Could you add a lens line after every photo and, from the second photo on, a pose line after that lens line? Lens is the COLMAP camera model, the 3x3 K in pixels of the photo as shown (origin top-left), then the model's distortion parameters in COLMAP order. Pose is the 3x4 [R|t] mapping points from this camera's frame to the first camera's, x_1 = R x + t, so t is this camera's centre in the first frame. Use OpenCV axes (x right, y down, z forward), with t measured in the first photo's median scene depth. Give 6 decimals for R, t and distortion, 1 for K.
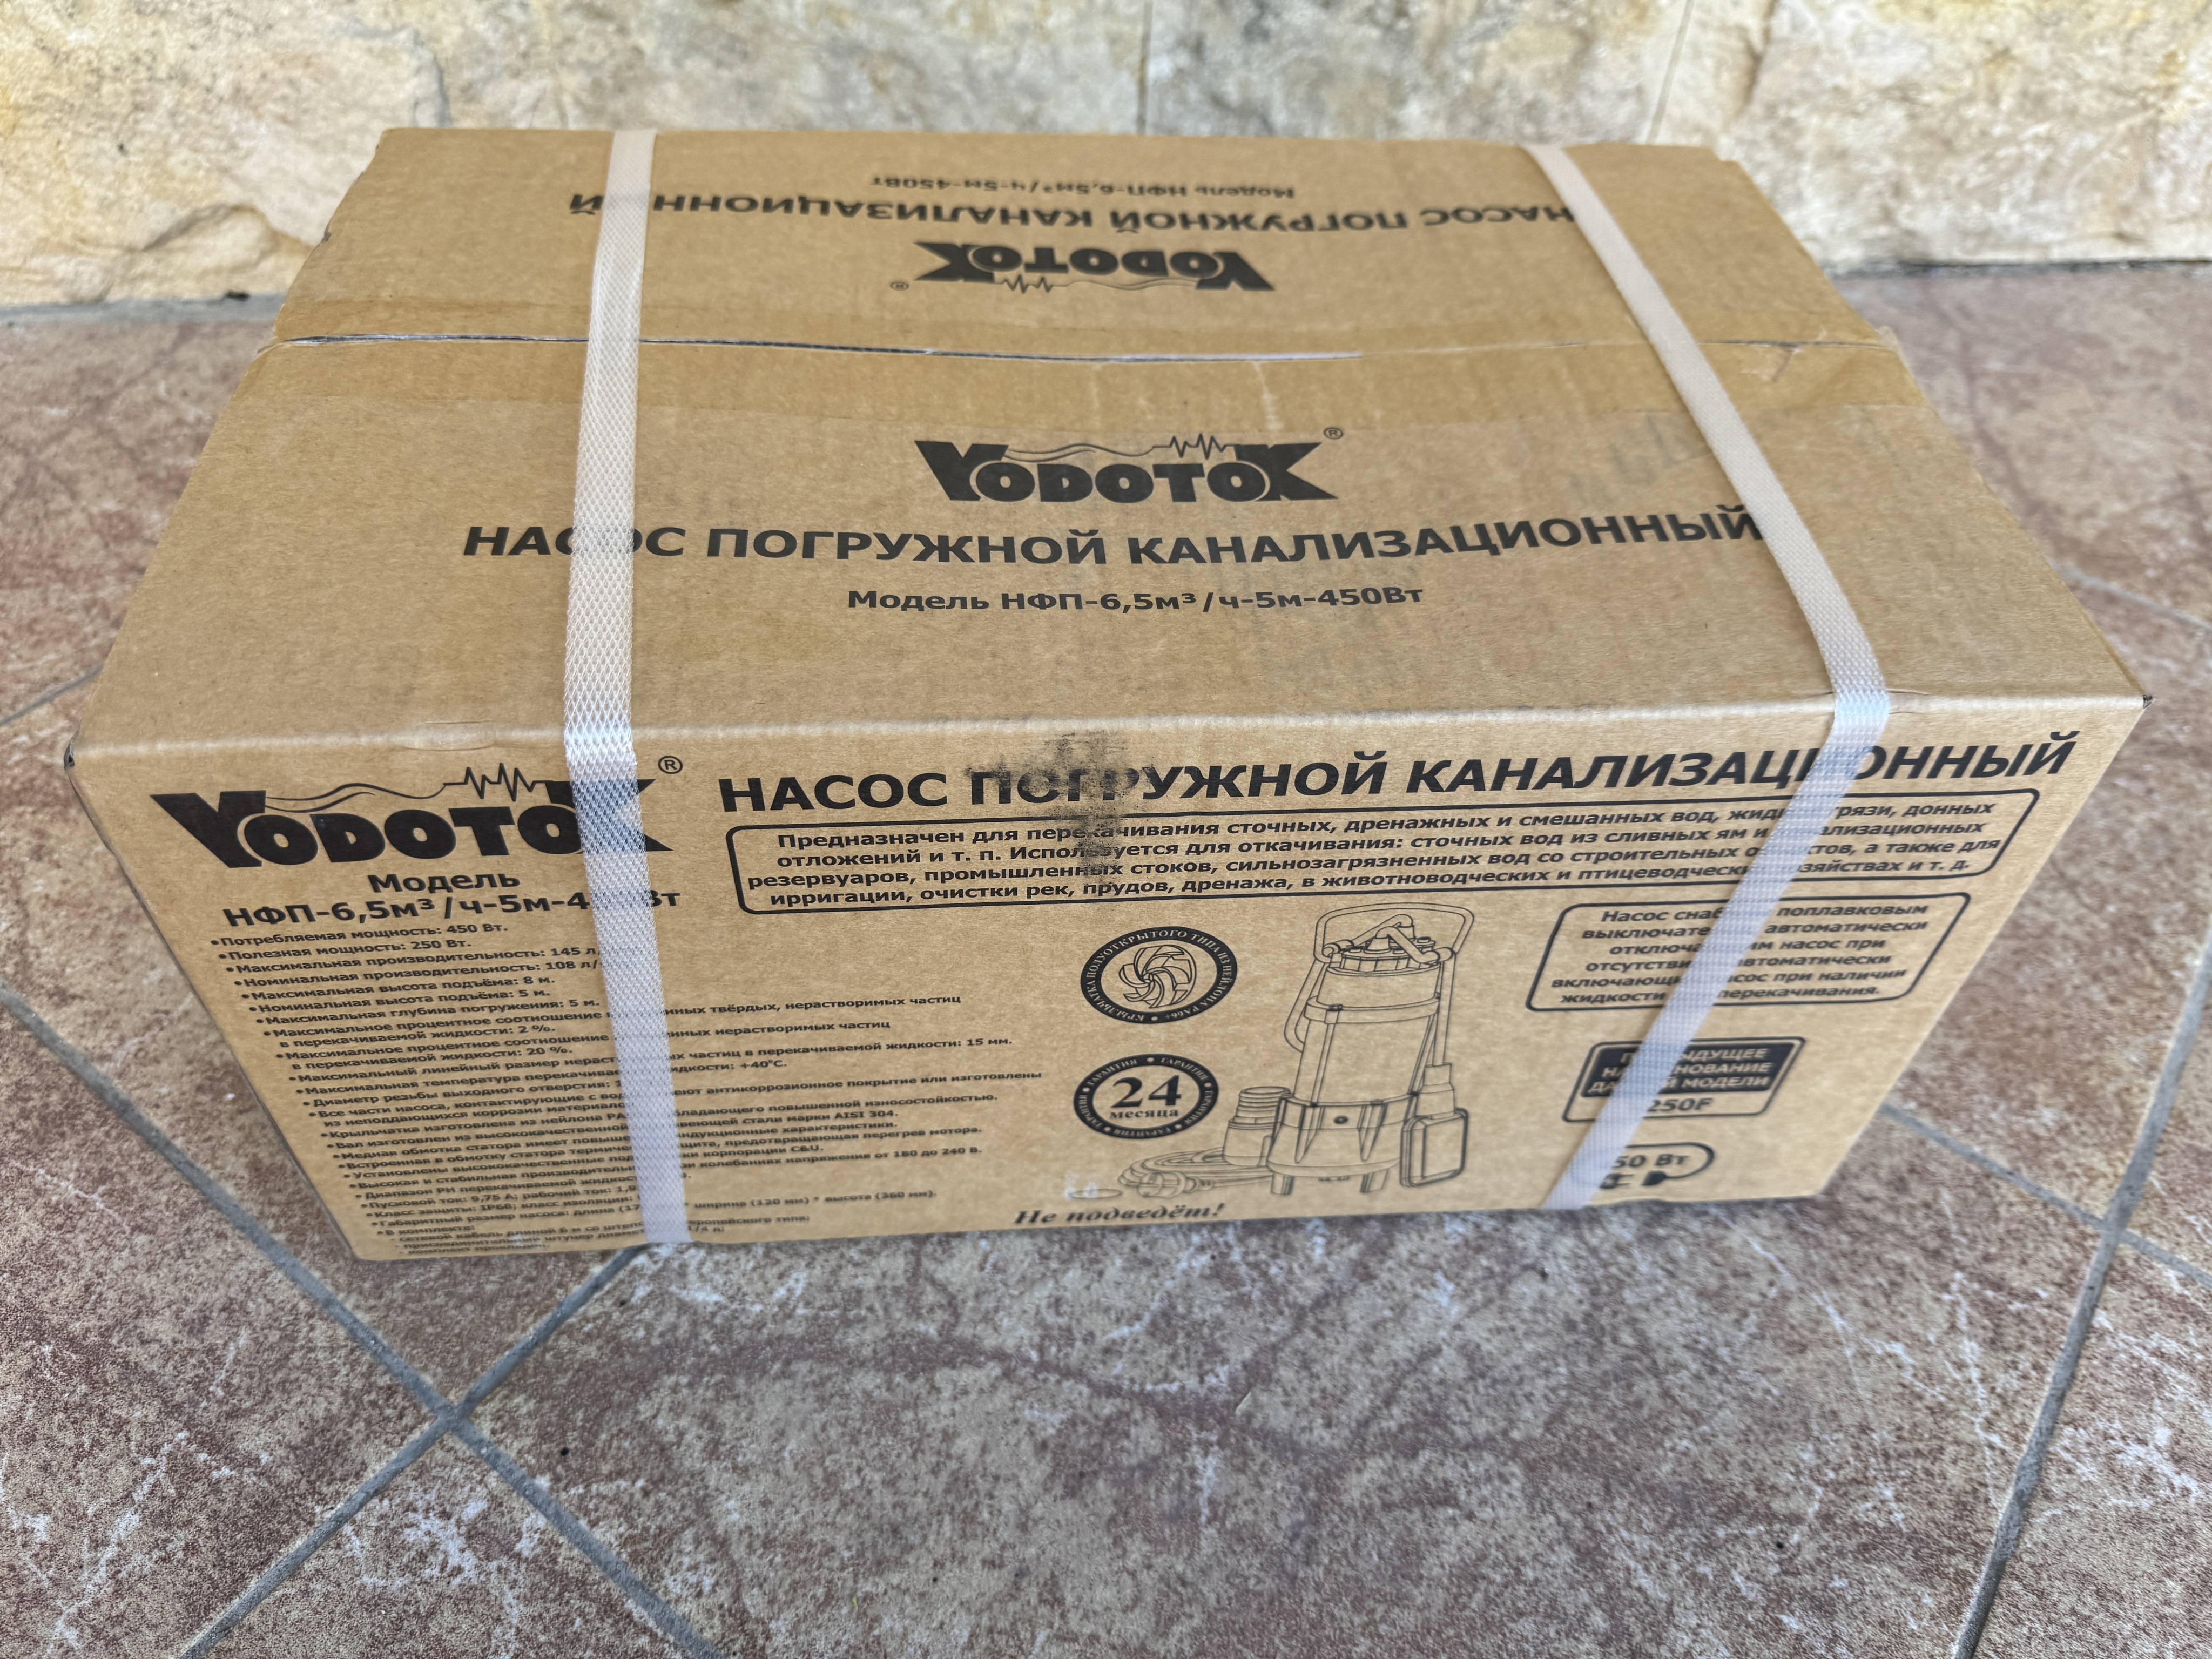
lens RADIAL K [[1538.9, 0, 1106.0], [0, 1538.9, 829.5], [0, 0, 1]] dist [0.150065, -0.260380]
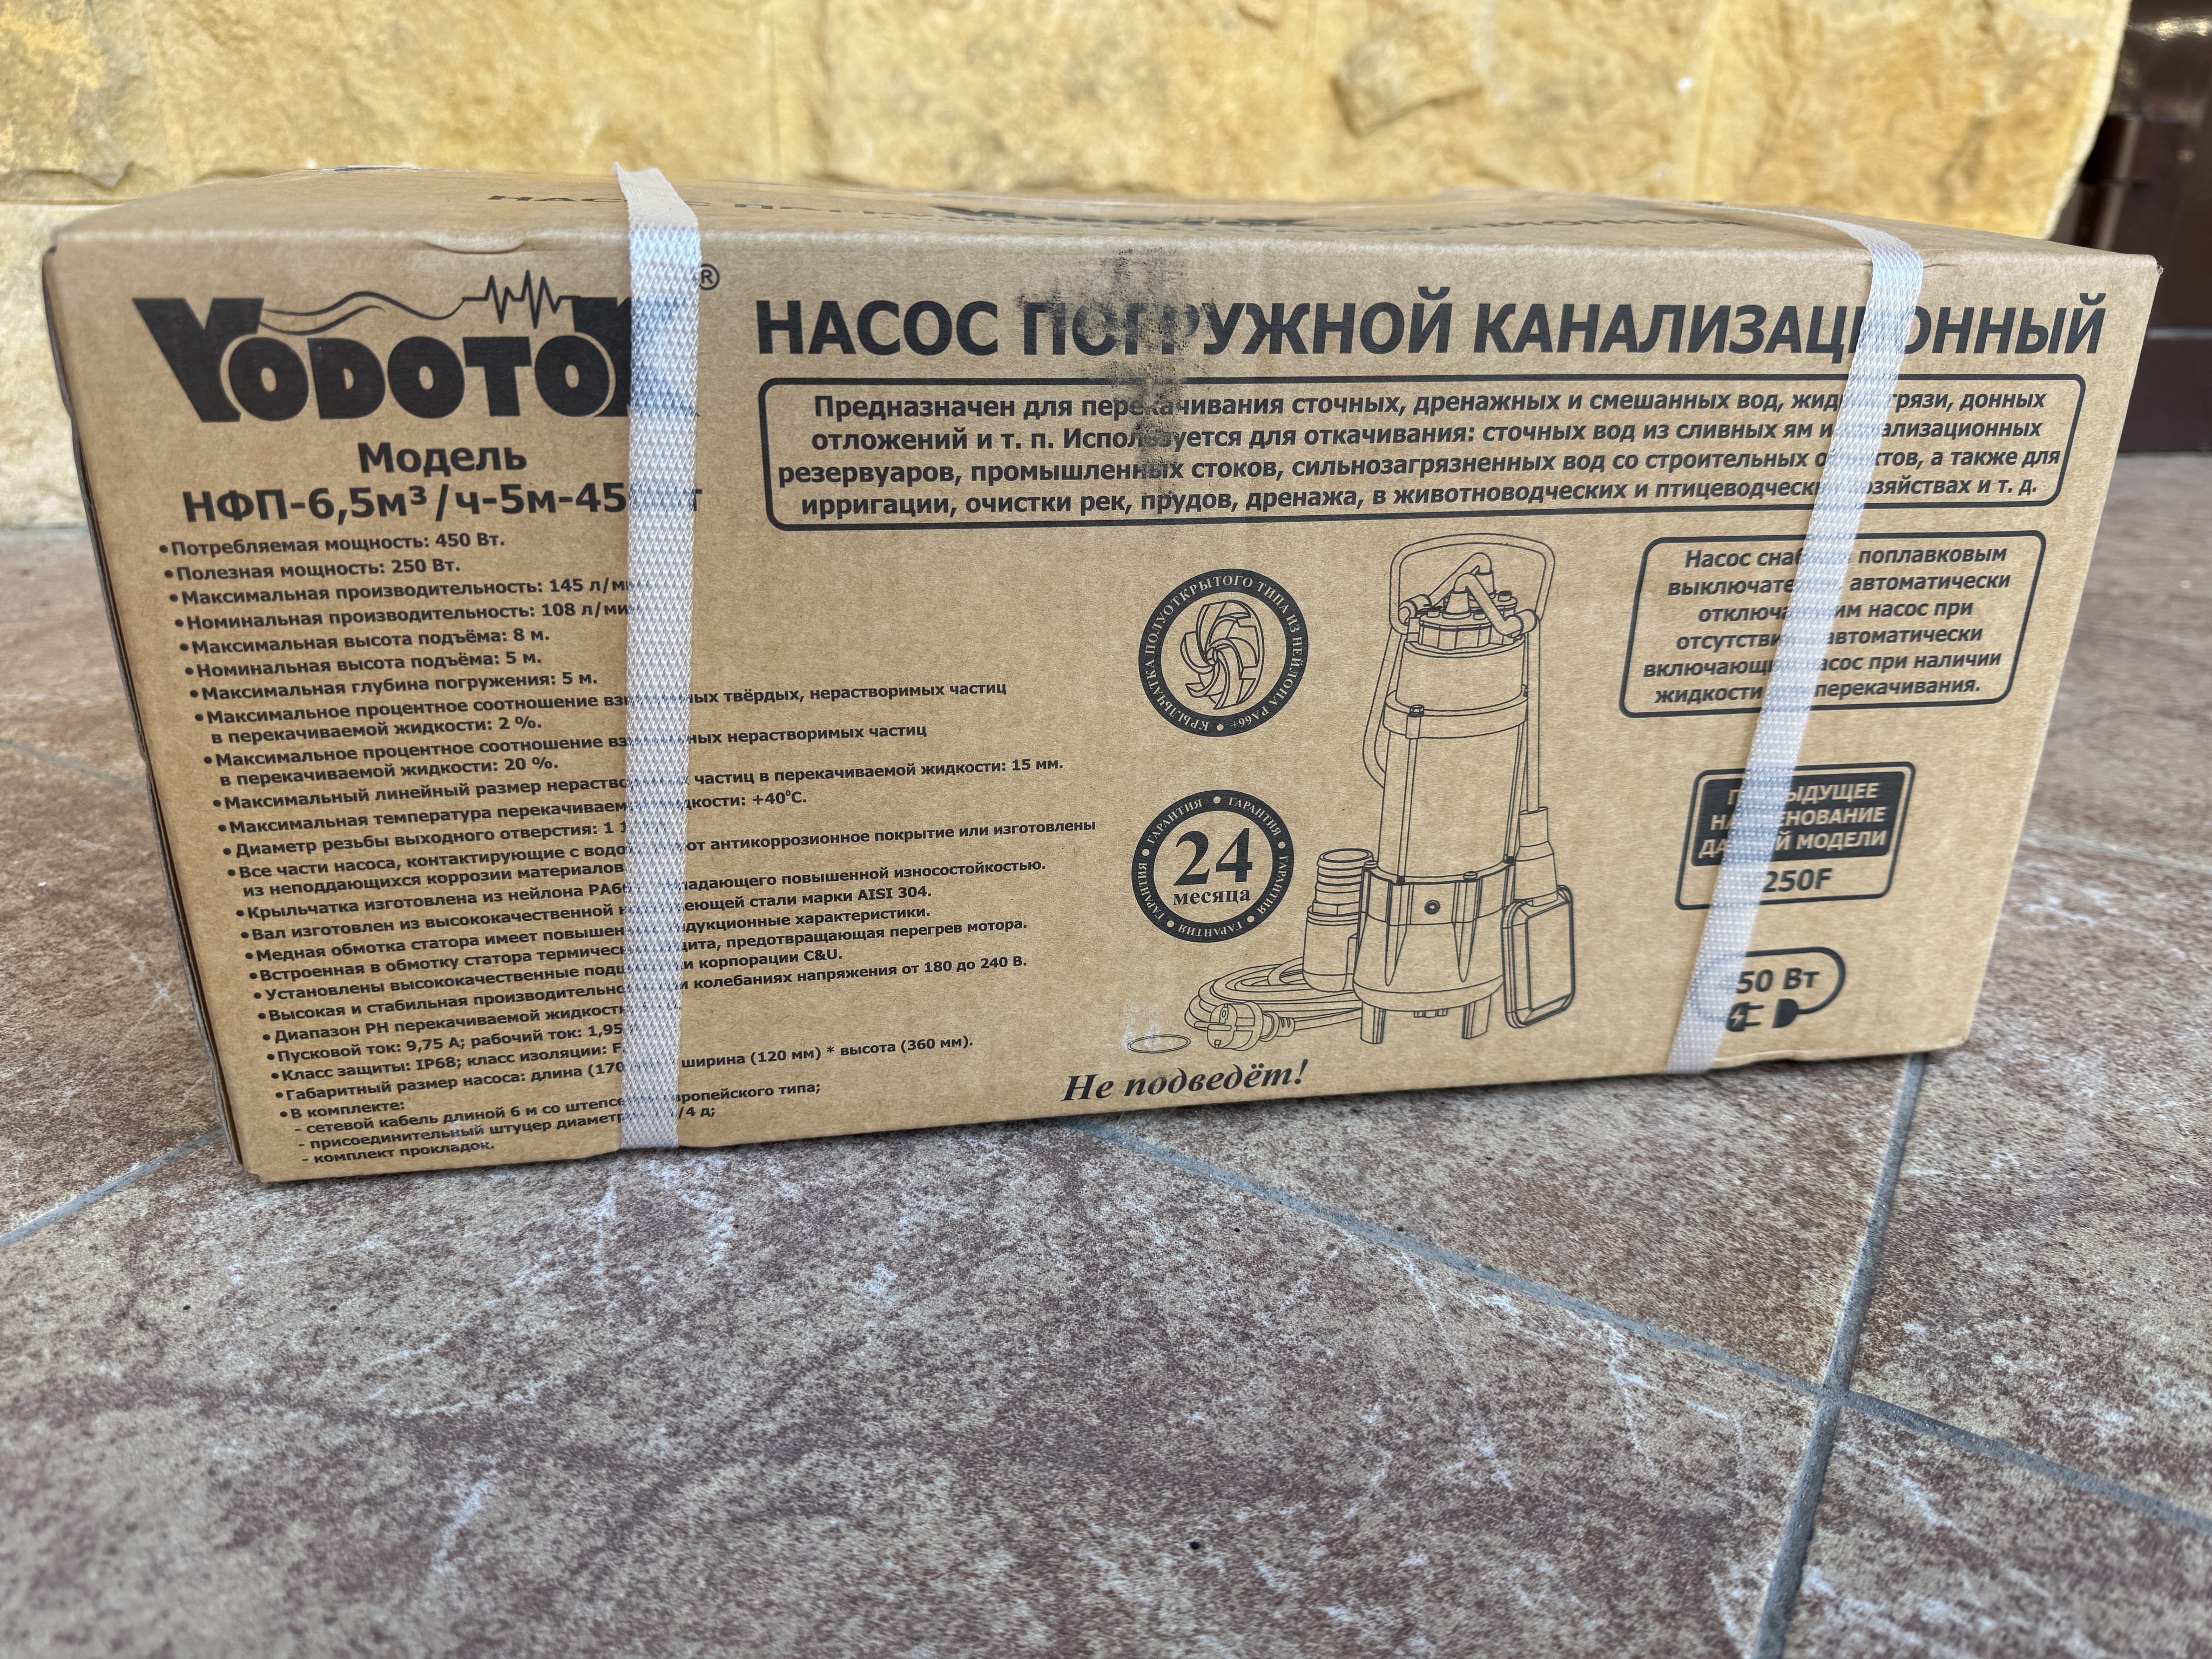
lens RADIAL K [[1538.9, 0, 1106.0], [0, 1538.9, 829.5], [0, 0, 1]] dist [0.150065, -0.260380]
pose [[0.995185, -0.059893, 0.077588, -0.113687], [0.085445, 0.917964, -0.387352, 0.547785], [-0.048023, 0.392117, 0.918661, 0.216233]]
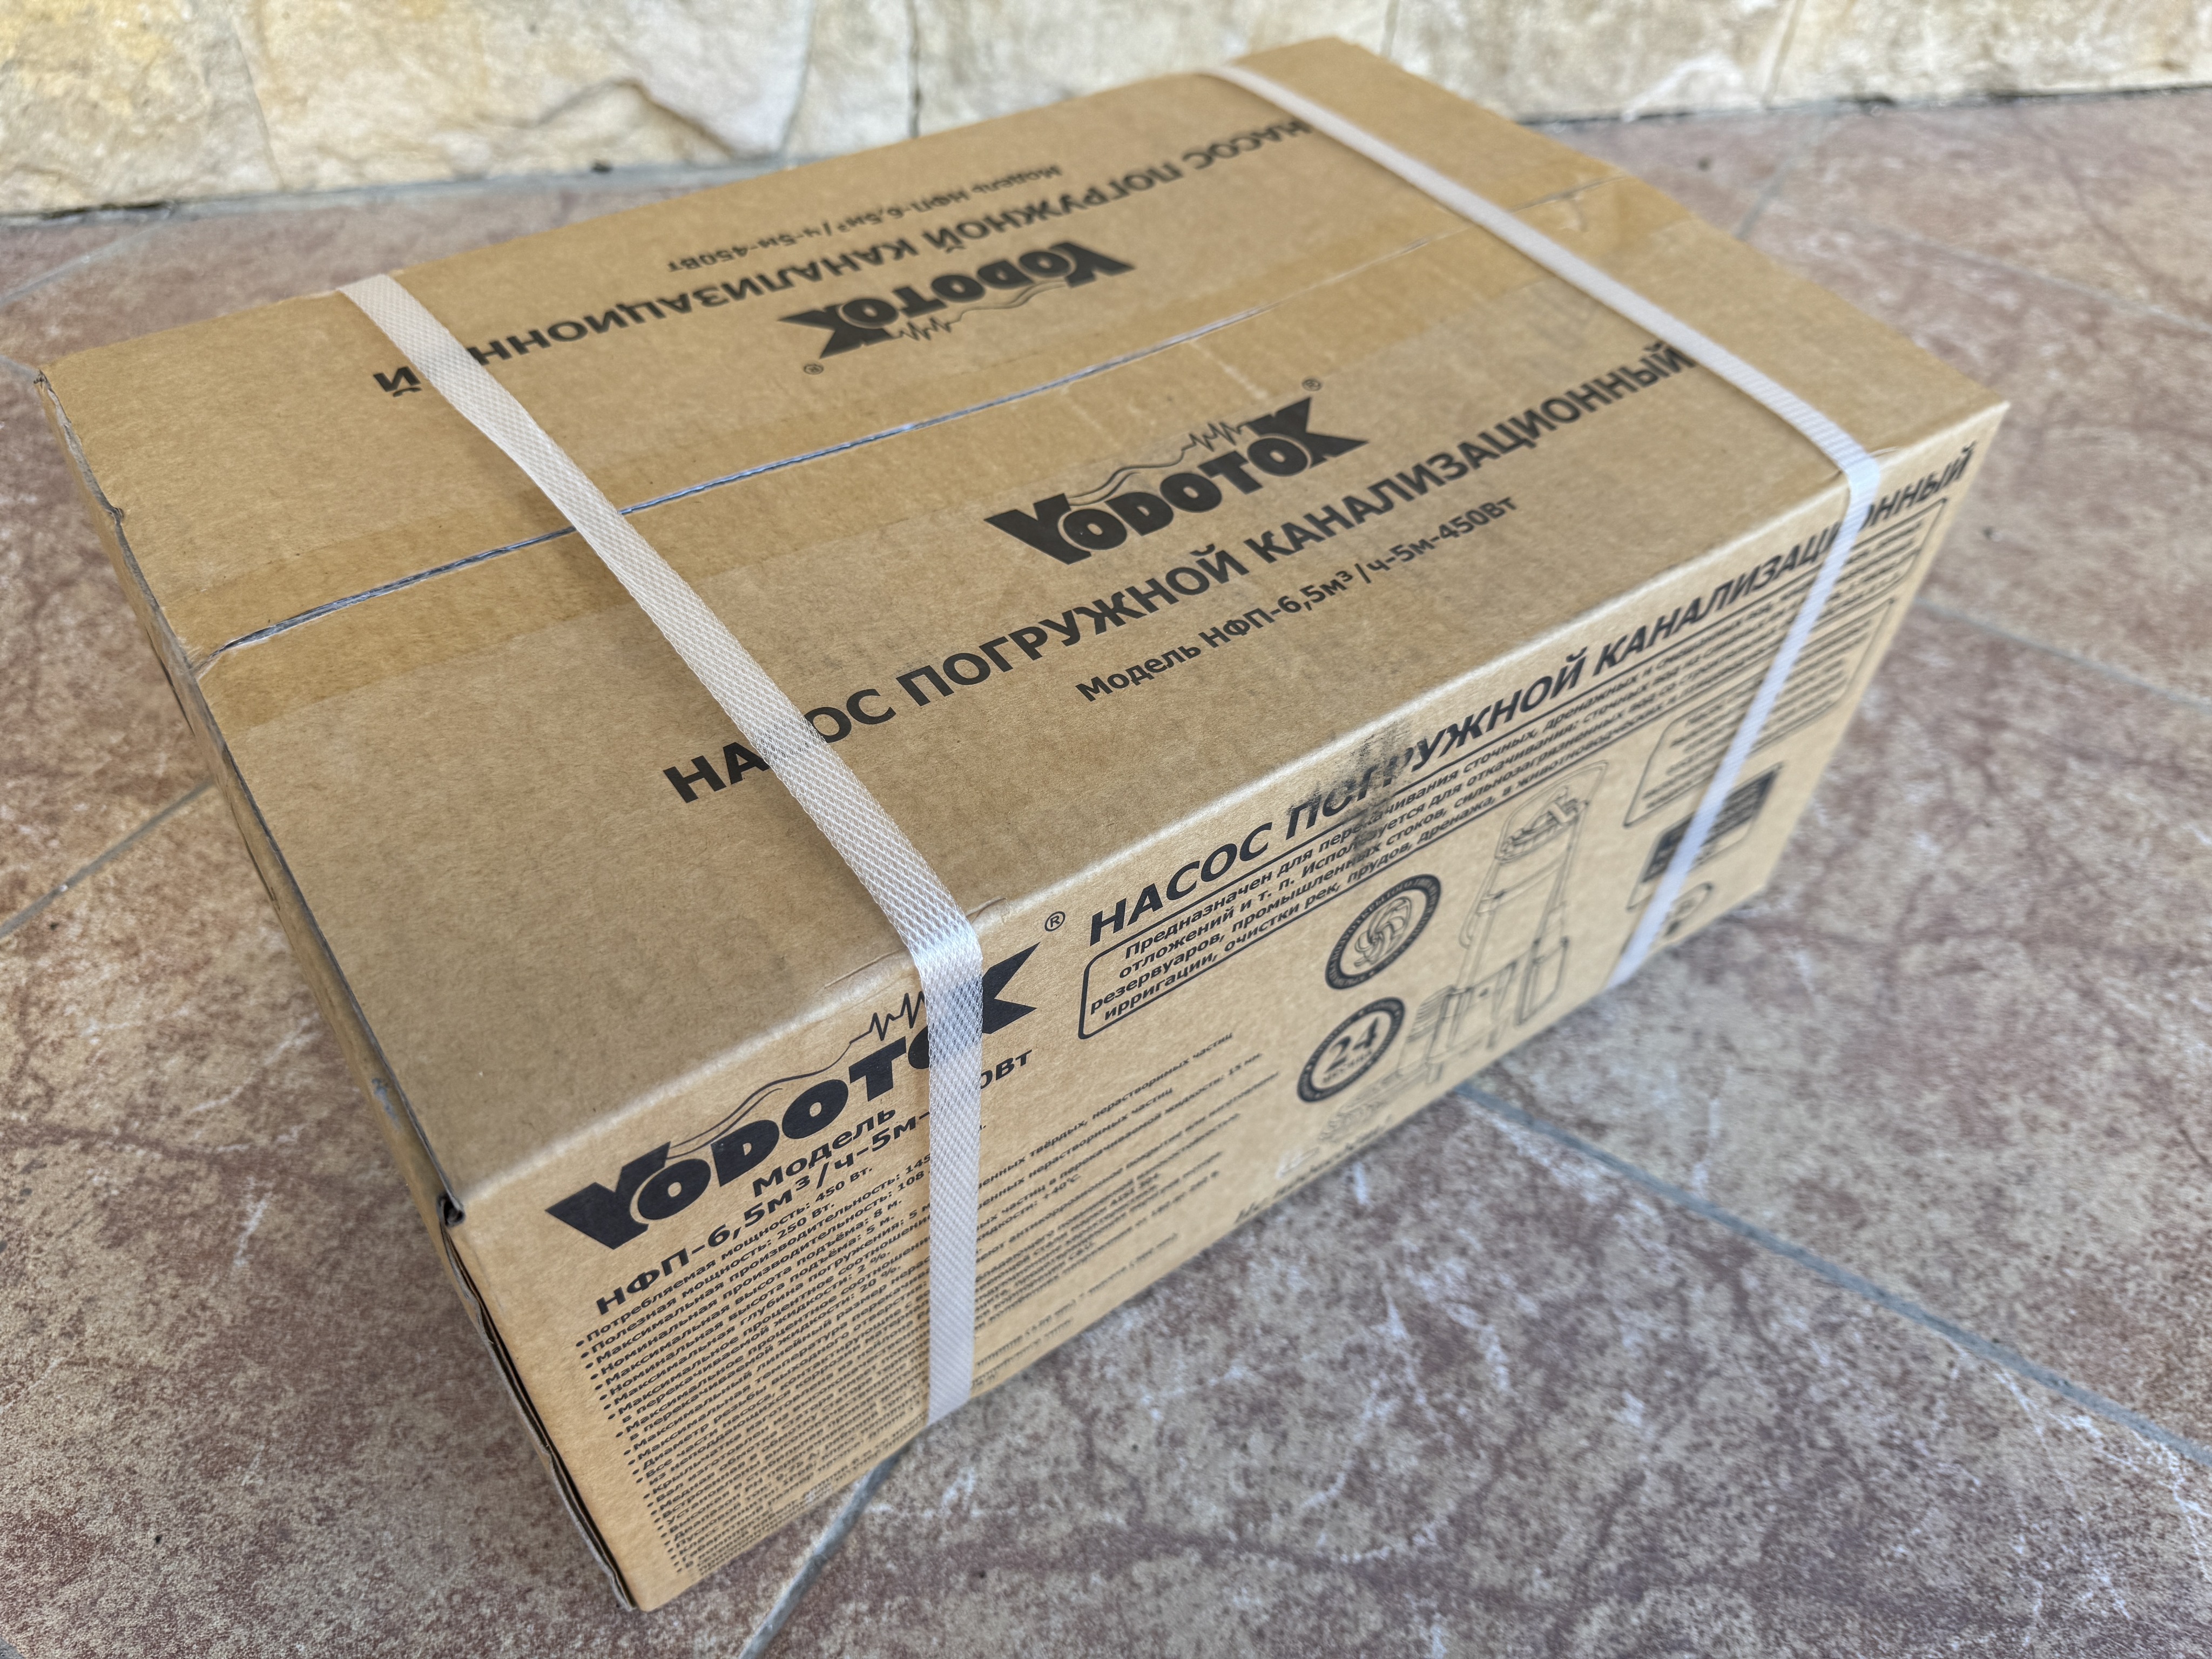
lens RADIAL K [[1538.9, 0, 1106.0], [0, 1538.9, 829.5], [0, 0, 1]] dist [0.150065, -0.260380]
pose [[0.857359, -0.383248, 0.343594, -0.466592], [0.368034, 0.923125, 0.111320, -0.156391], [-0.359843, 0.031013, 0.932497, 0.099040]]
